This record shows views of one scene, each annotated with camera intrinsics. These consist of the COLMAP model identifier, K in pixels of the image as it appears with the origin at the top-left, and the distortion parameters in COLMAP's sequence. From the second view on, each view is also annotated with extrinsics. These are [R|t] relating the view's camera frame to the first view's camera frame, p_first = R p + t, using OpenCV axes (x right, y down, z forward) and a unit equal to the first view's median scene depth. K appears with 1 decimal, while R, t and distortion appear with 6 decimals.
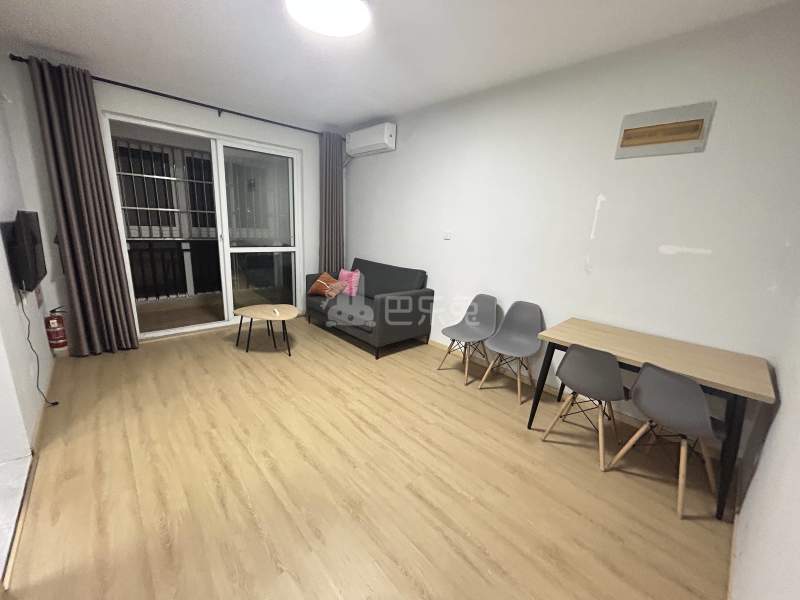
lens RADIAL K [[323.4, 0, 402.7], [0, 323.4, 300.0], [0, 0, 1]] dist [0.003567, -0.000685]
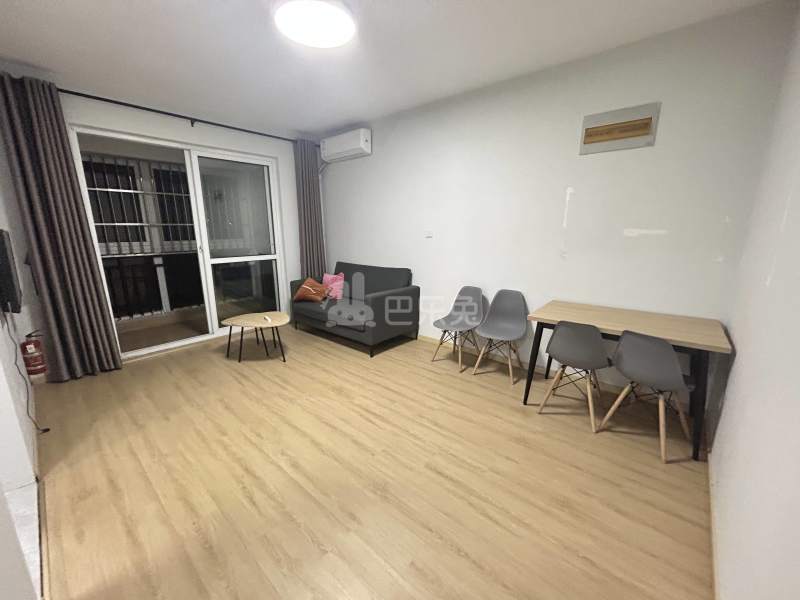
lens RADIAL K [[323.4, 0, 402.0], [0, 323.4, 300.0], [0, 0, 1]] dist [0.003567, -0.000685]
pose [[0.992935, -0.075477, 0.091560, -0.095395], [0.076633, 0.997017, -0.009175, 0.027711], [-0.090594, 0.016127, 0.995757, -0.049768]]
